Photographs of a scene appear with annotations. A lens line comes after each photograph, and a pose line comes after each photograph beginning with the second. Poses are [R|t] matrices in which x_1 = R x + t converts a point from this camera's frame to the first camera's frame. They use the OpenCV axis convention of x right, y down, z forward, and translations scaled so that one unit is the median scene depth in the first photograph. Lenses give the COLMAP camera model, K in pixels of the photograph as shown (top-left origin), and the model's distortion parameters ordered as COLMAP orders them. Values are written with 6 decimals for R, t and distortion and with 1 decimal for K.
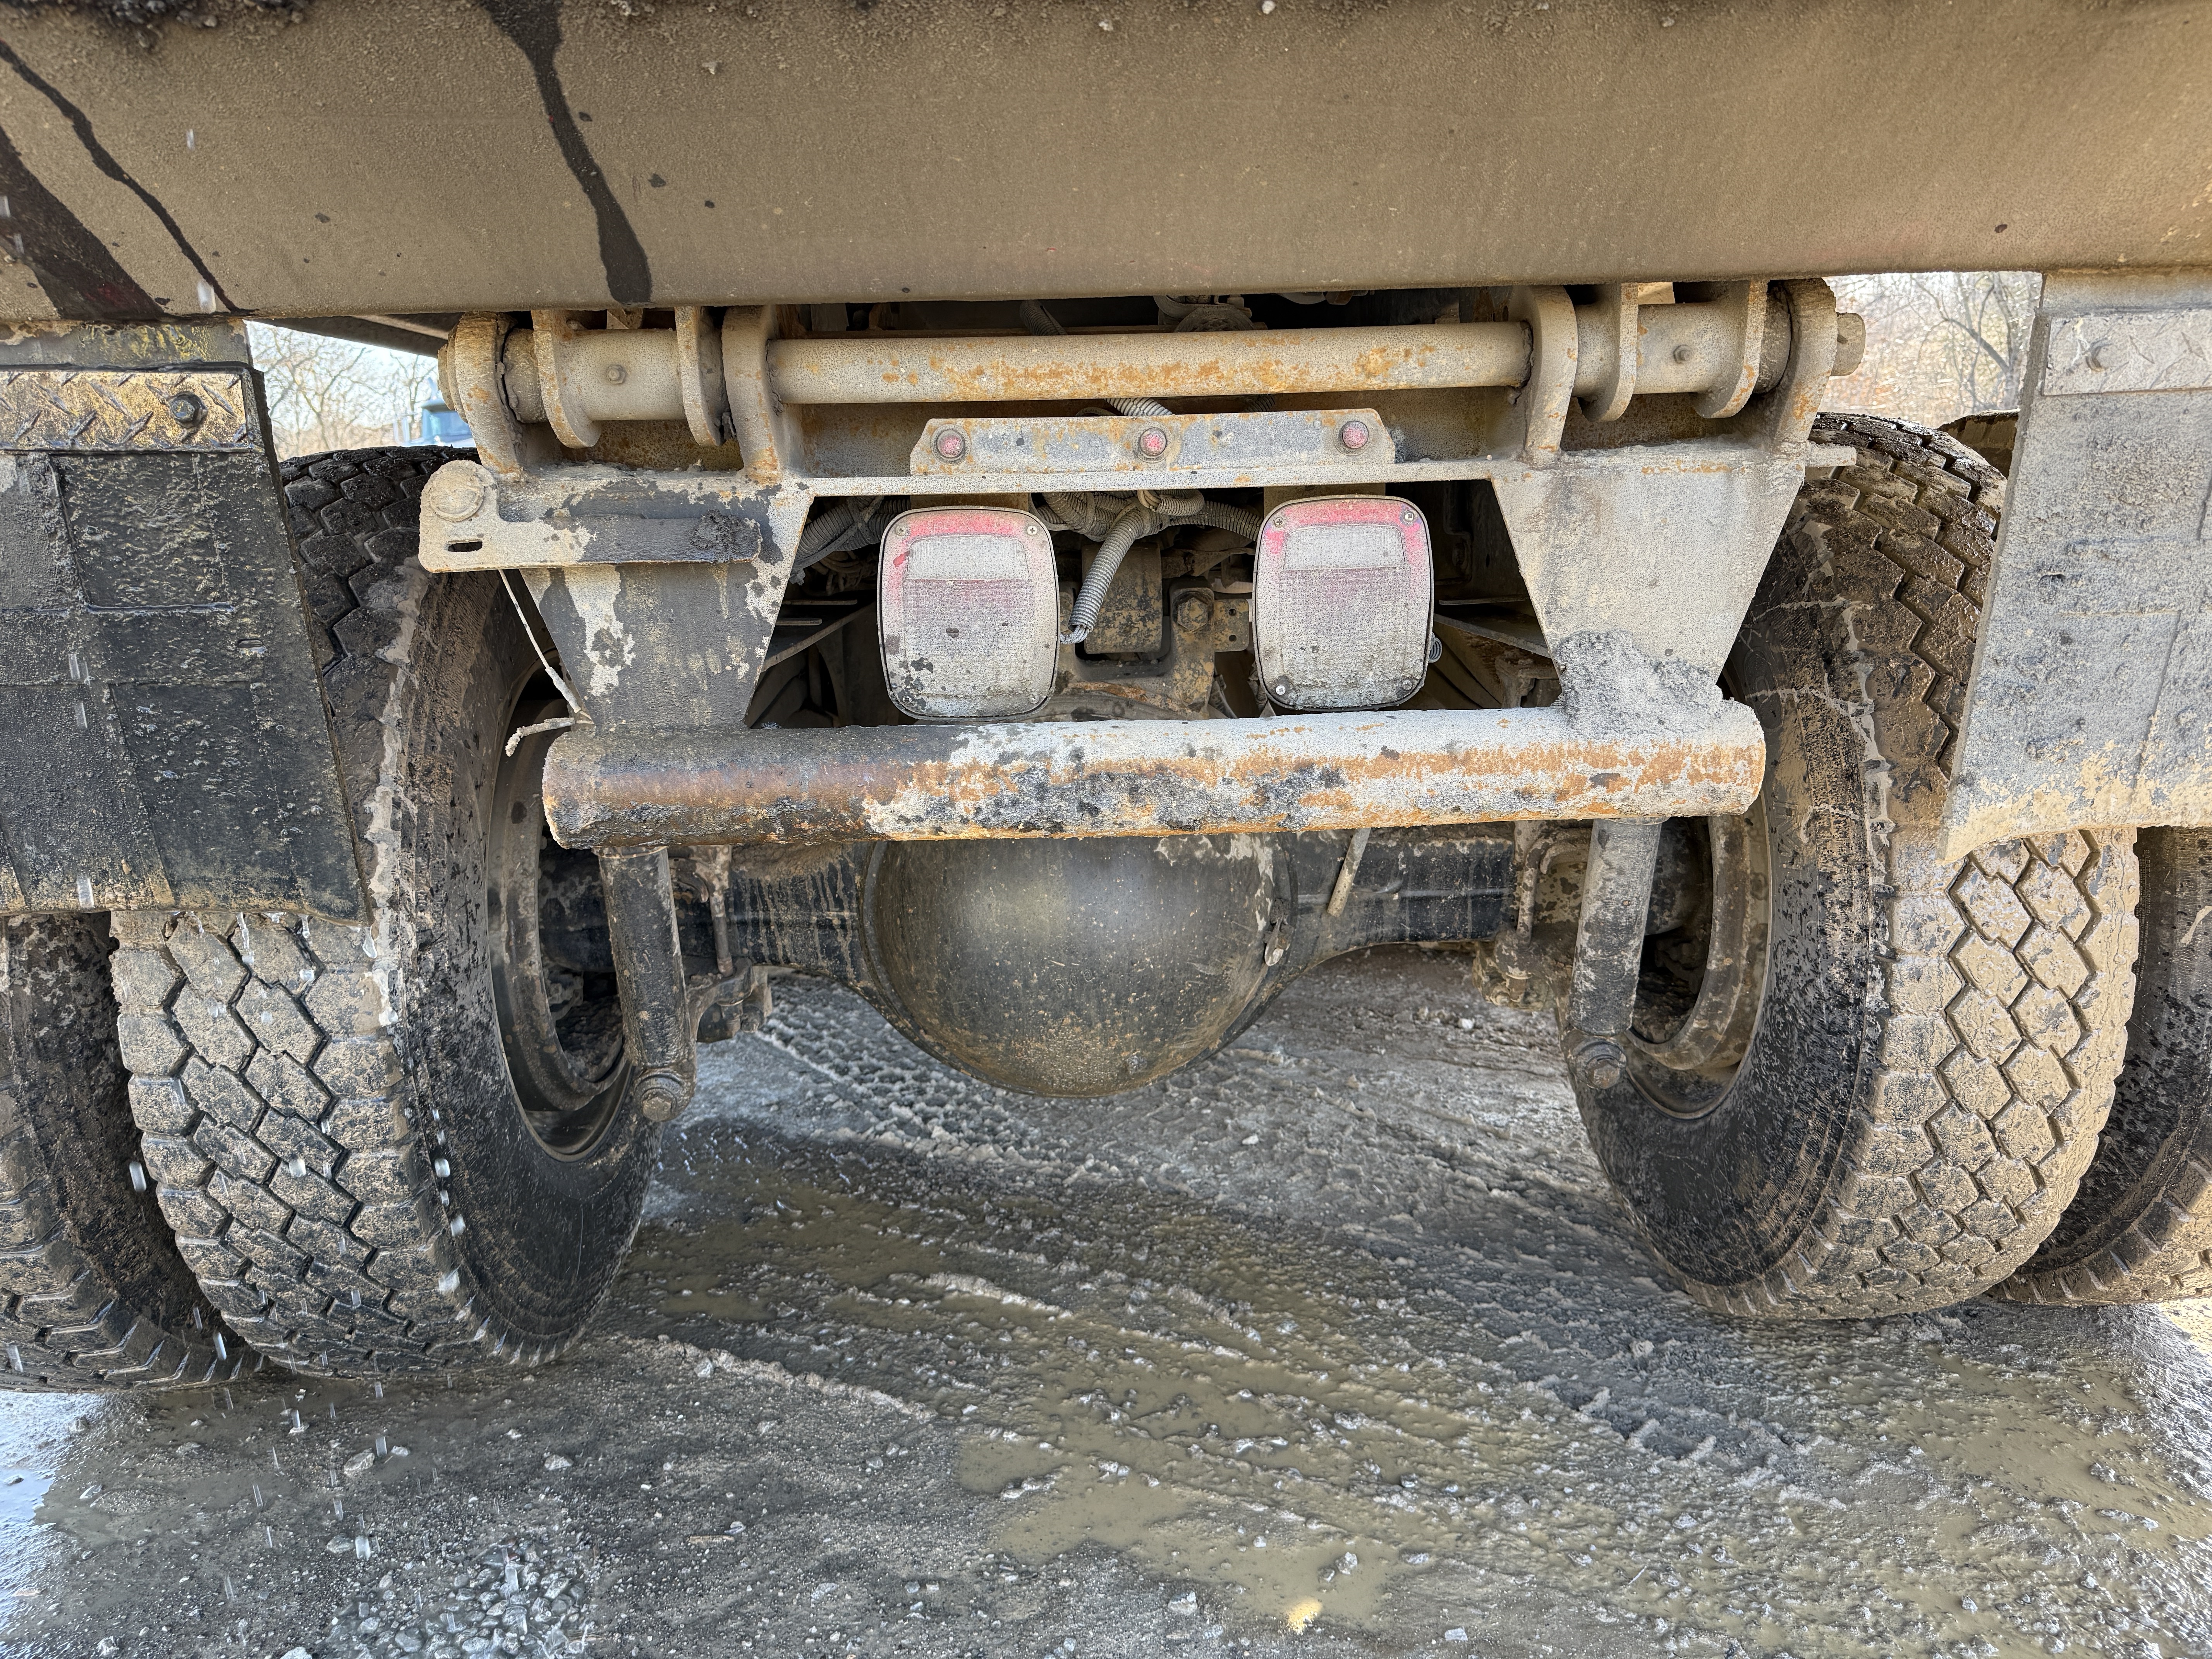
lens RADIAL K [[1563.7, 0, 1106.0], [0, 1563.7, 829.5], [0, 0, 1]] dist [0.059044, -0.096197]
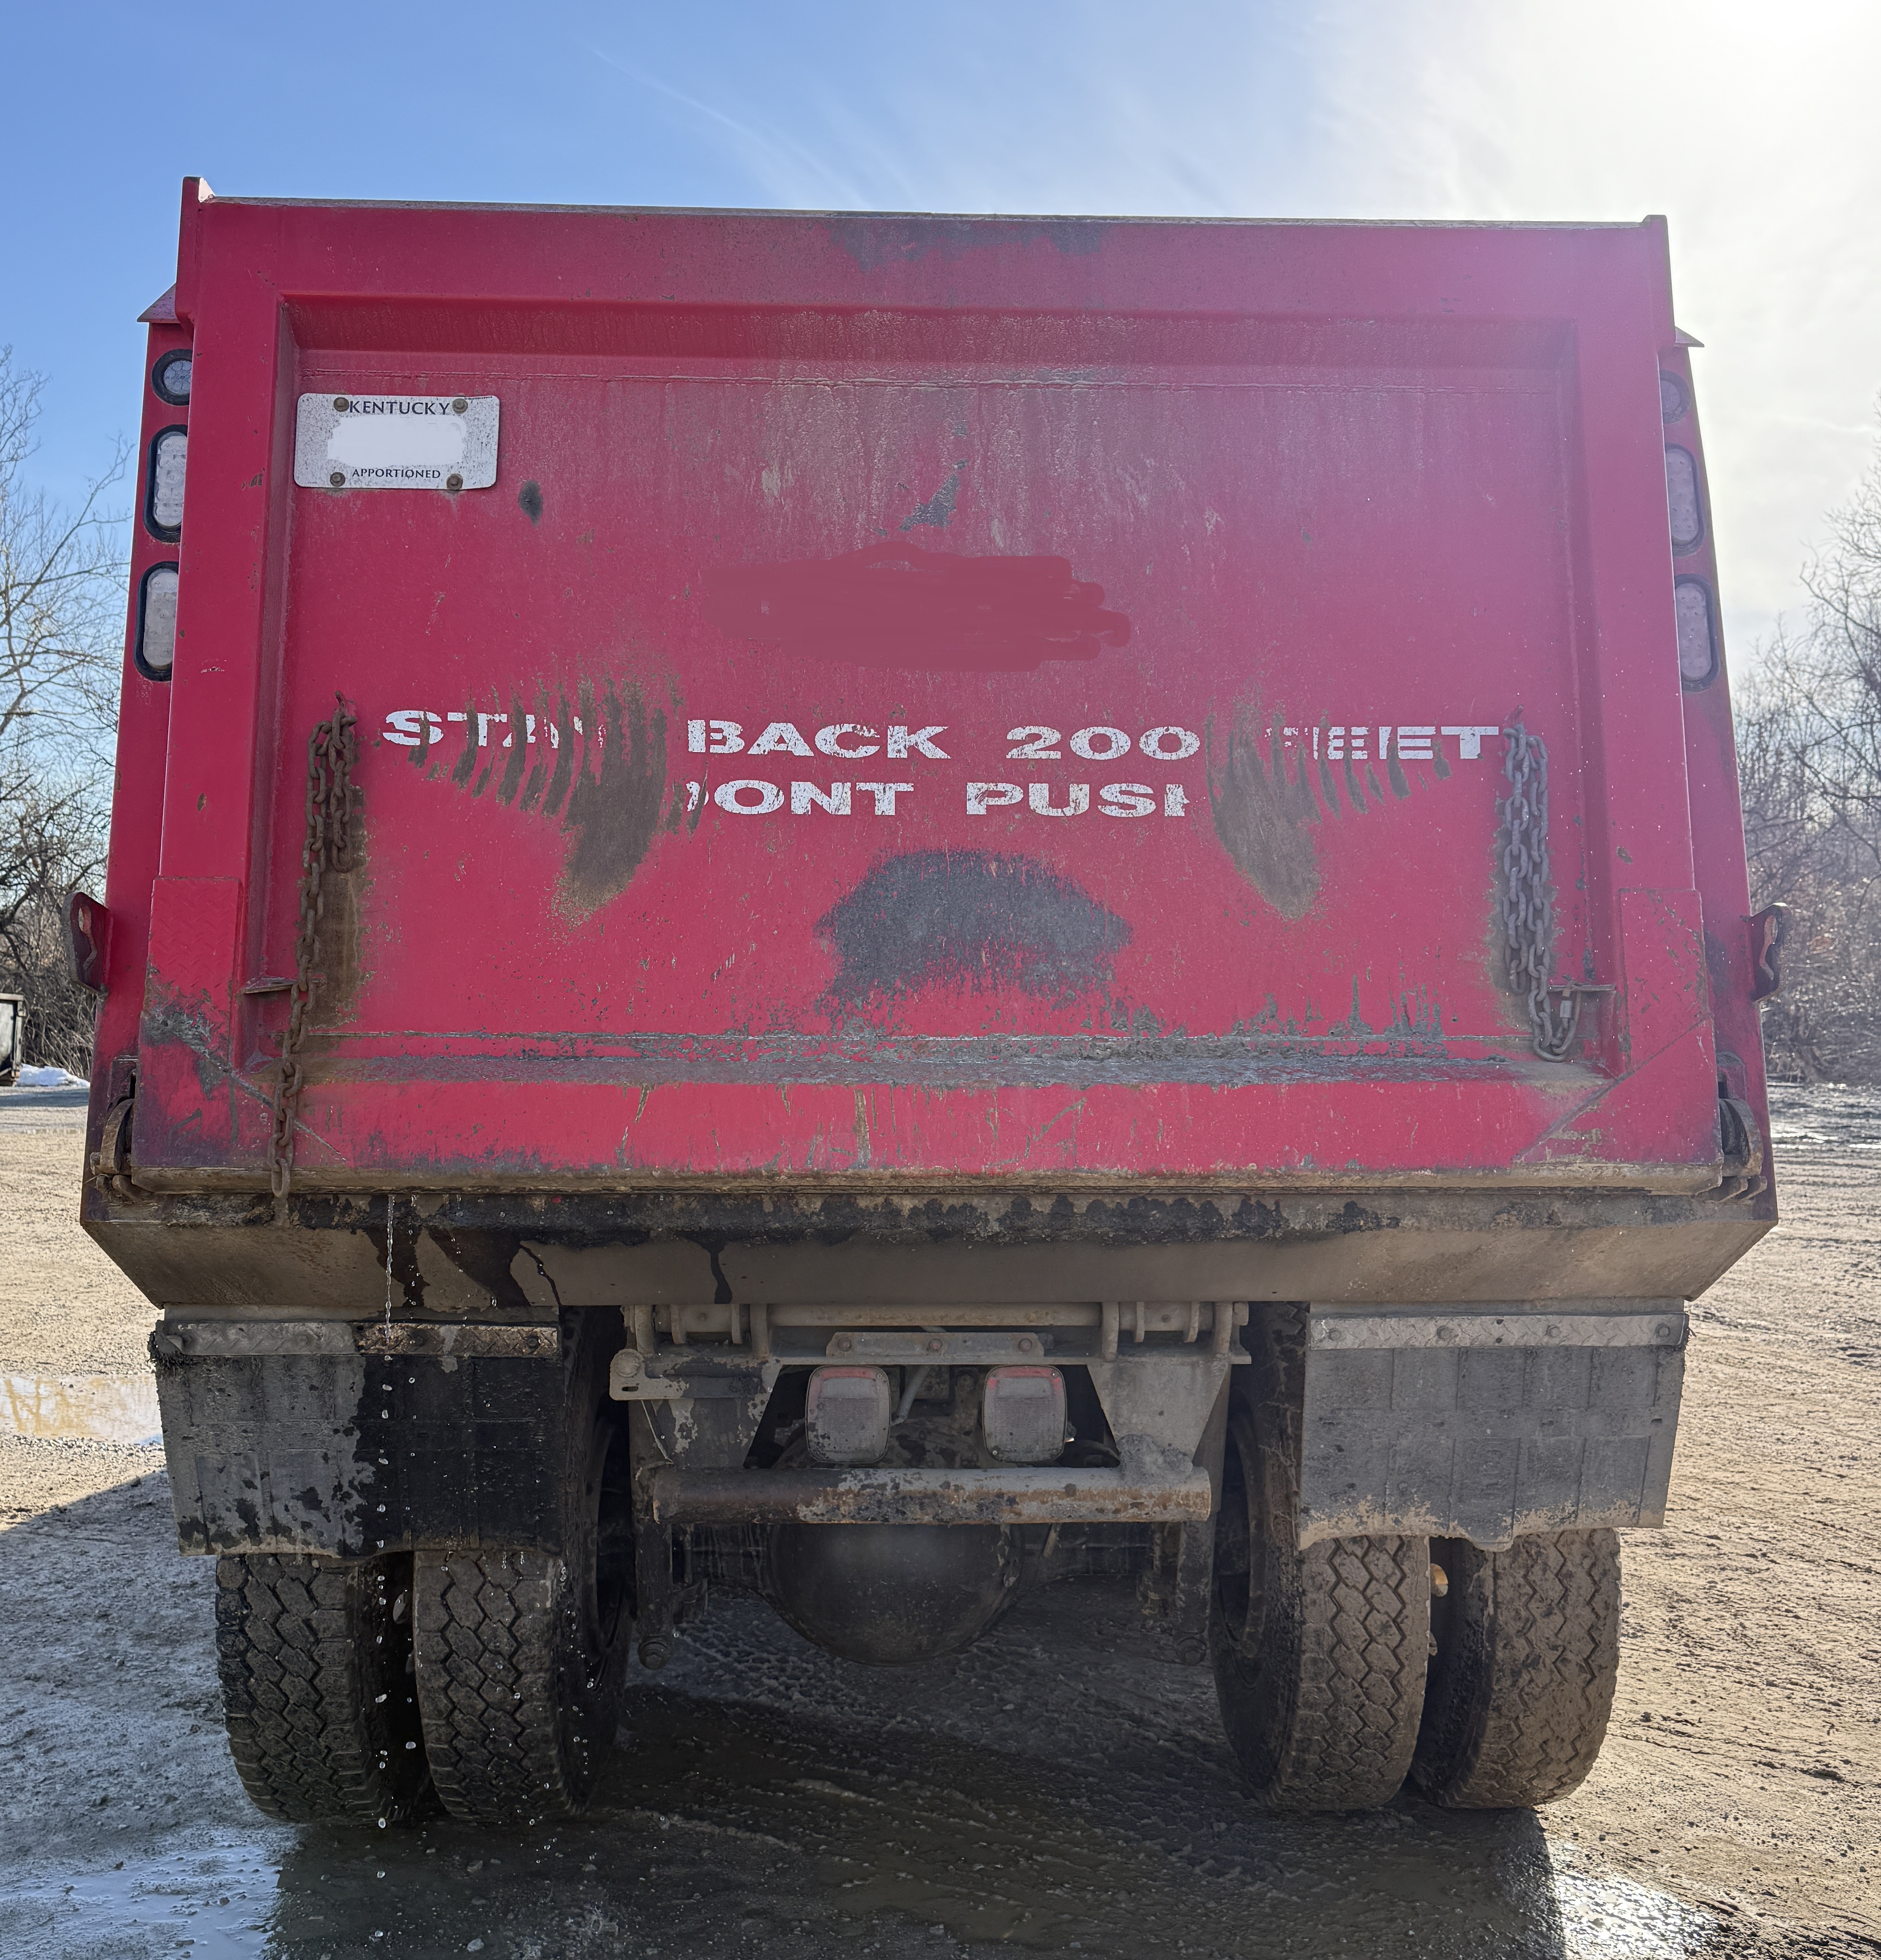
lens RADIAL K [[2840.3, 0, 997.3], [0, 2840.3, 979.2], [0, 0, 1]] dist [0.316722, -1.107090]
pose [[0.999521, 0.030287, 0.006304, 0.065173], [-0.029392, 0.993288, -0.111872, -0.265148], [-0.009650, 0.111633, 0.993703, -2.639789]]
